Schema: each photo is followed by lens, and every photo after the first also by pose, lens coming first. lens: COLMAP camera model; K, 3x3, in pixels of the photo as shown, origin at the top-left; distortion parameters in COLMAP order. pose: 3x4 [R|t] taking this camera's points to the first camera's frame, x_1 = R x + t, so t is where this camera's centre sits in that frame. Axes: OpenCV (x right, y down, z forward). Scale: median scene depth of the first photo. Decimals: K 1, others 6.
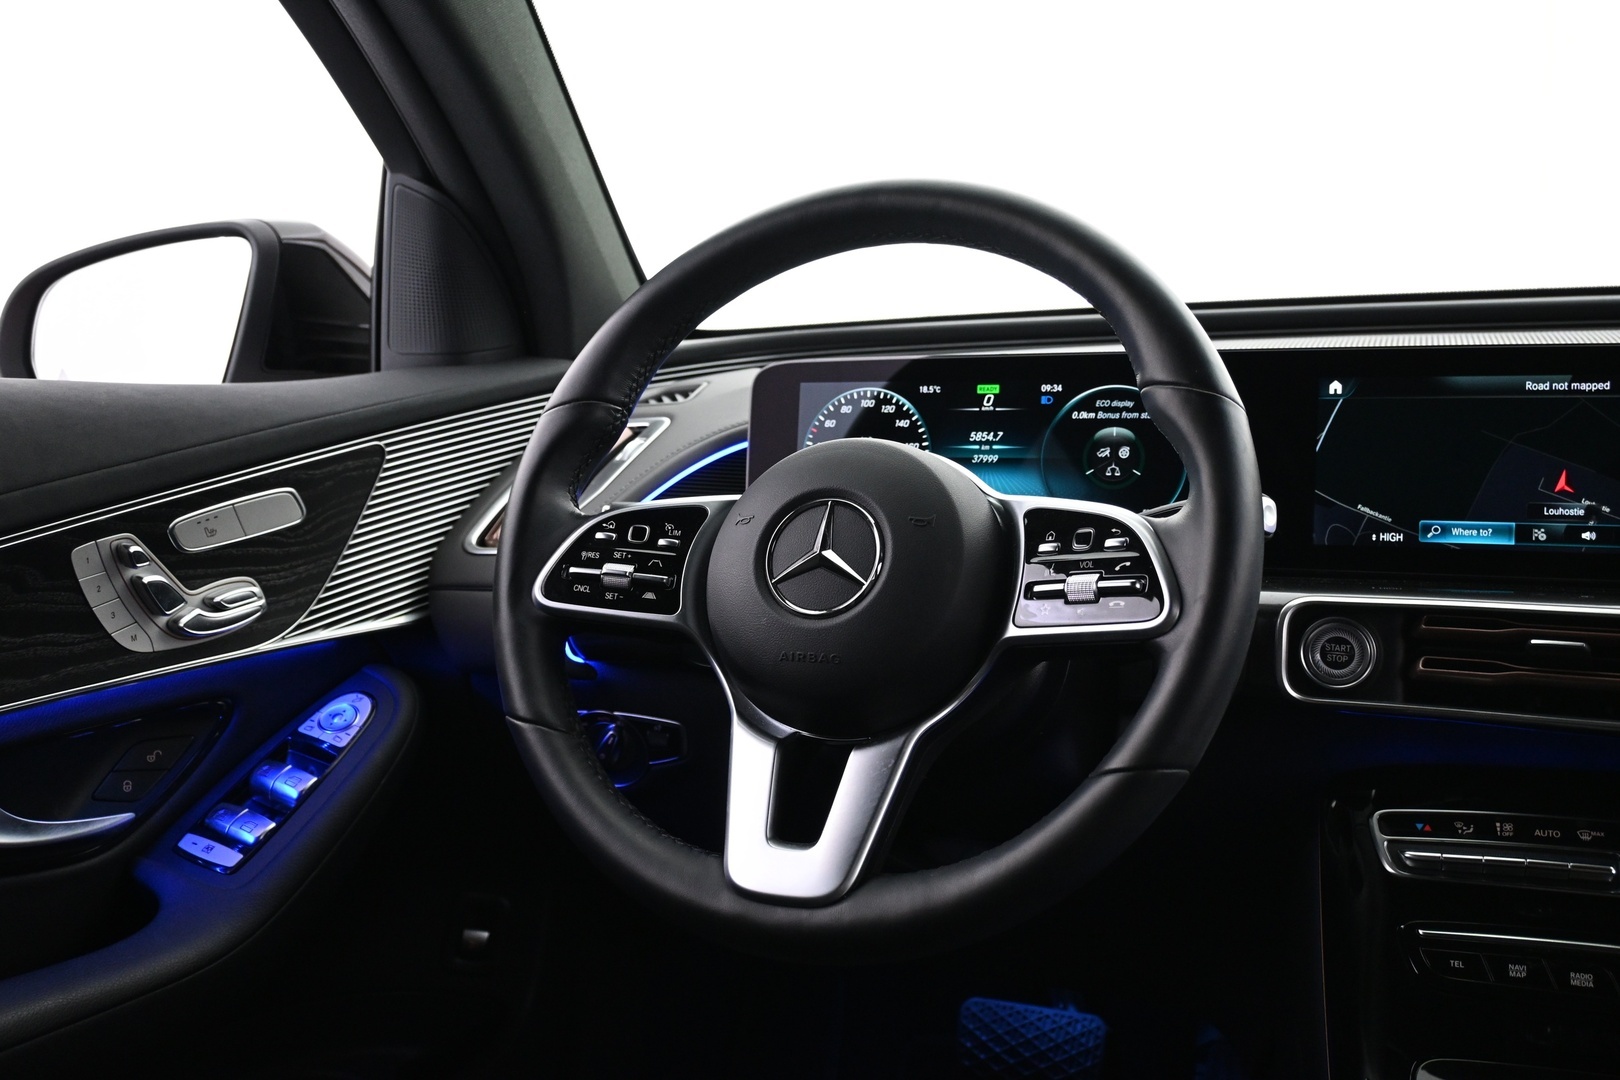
lens RADIAL K [[1473.7, 0, 804.5], [0, 1473.7, 529.0], [0, 0, 1]] dist [0.001095, 0.000000]
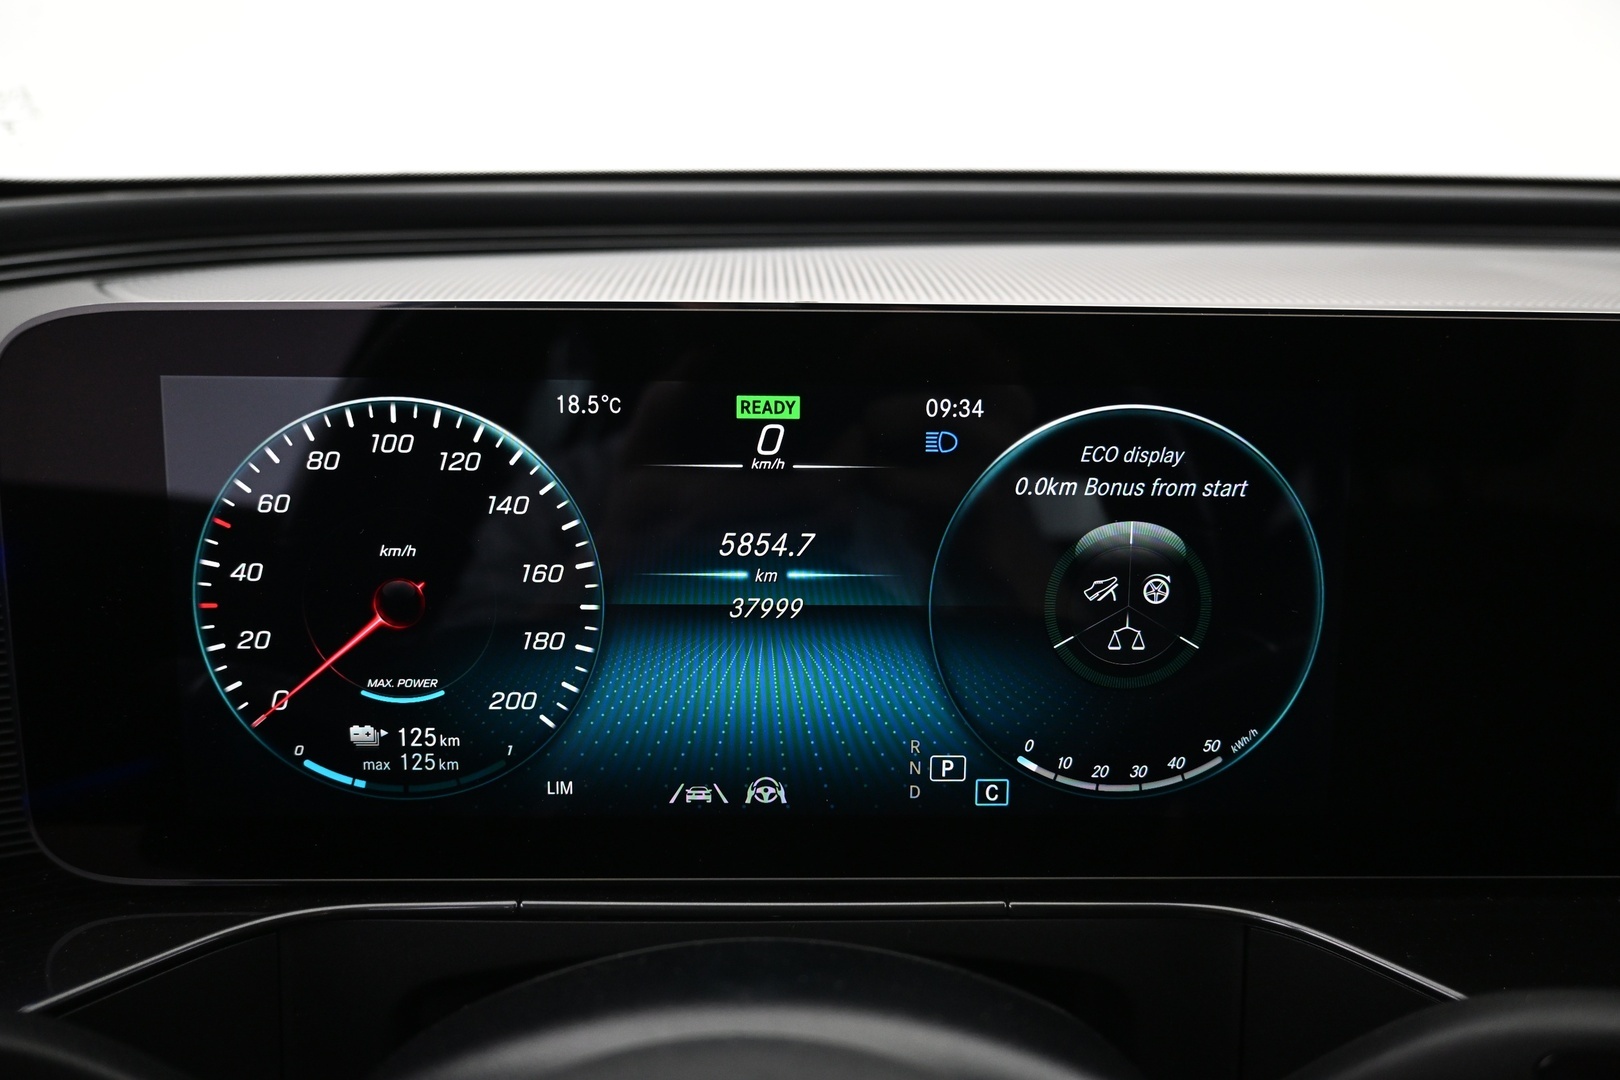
lens RADIAL K [[1106.1, 0, 806.9], [0, 1106.1, 535.7], [0, 0, 1]] dist [0.004593, -0.015880]
pose [[0.904748, -0.087103, 0.416946, 0.026123], [0.015587, 0.984983, 0.171947, -0.127060], [-0.425662, -0.149069, 0.892519, 0.881717]]
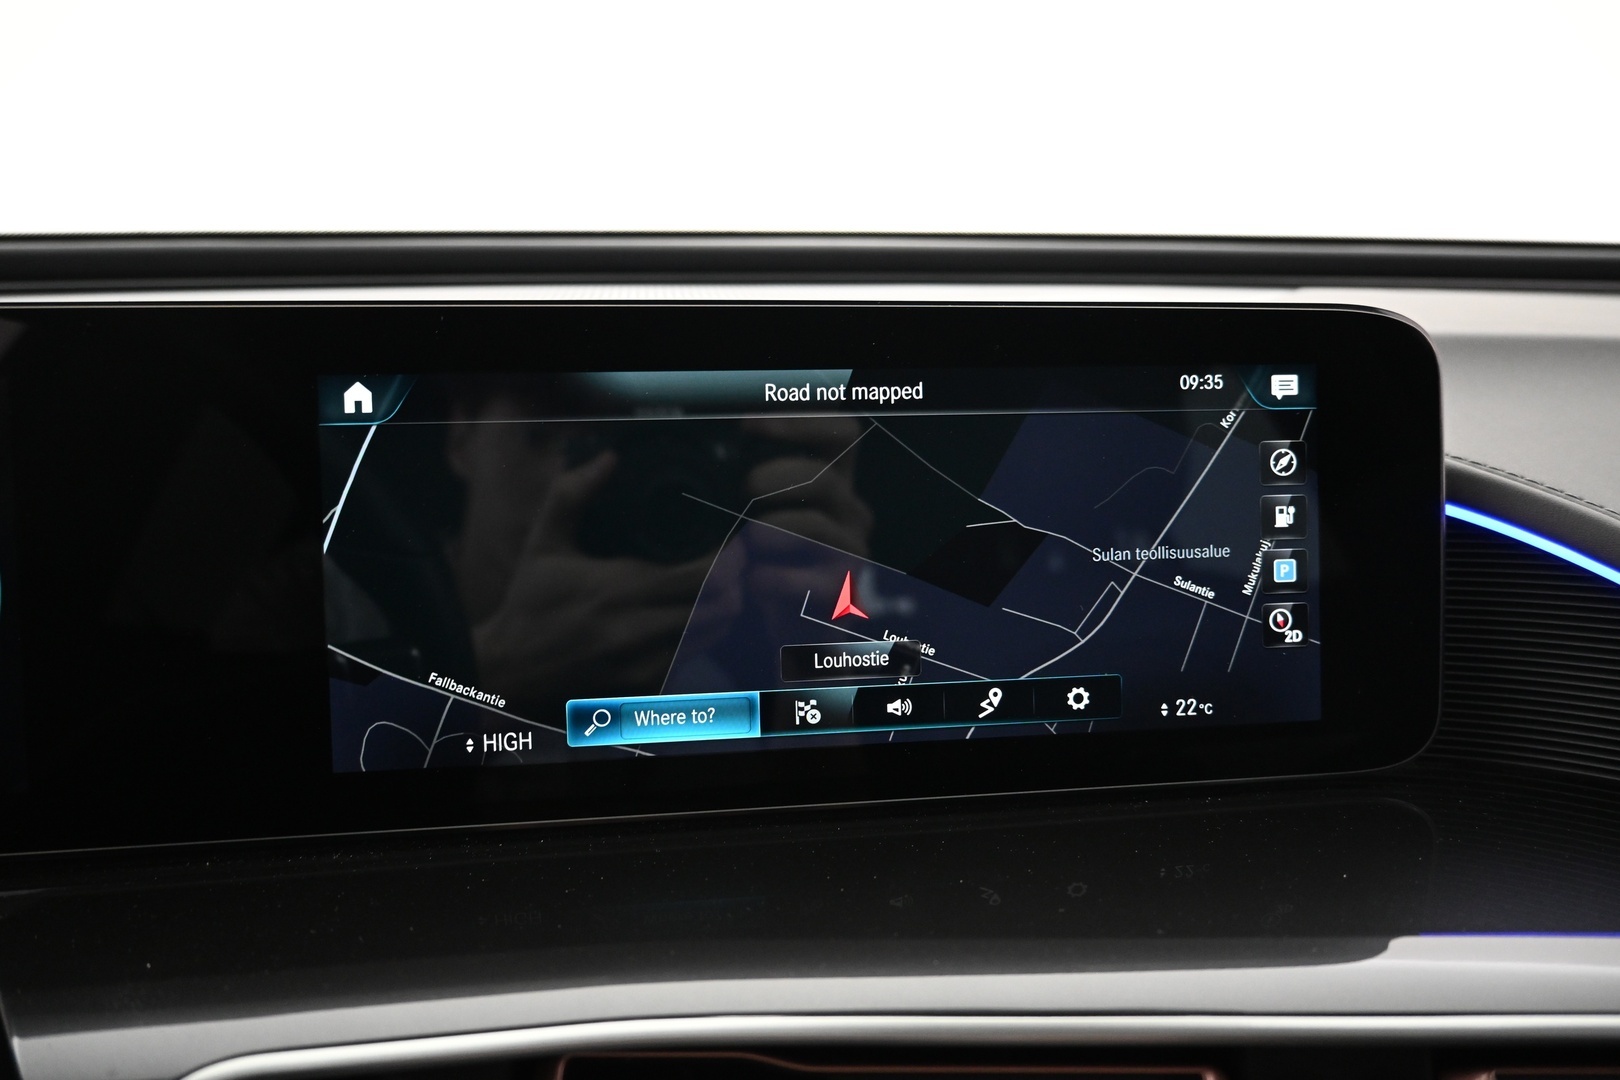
lens RADIAL K [[1106.1, 0, 814.0], [0, 1106.1, 530.9], [0, 0, 1]] dist [0.004593, -0.015880]
pose [[0.861397, -0.088376, 0.500184, 0.328786], [0.047242, 0.994418, 0.094341, -0.086627], [-0.505730, -0.057635, 0.860765, 0.698168]]
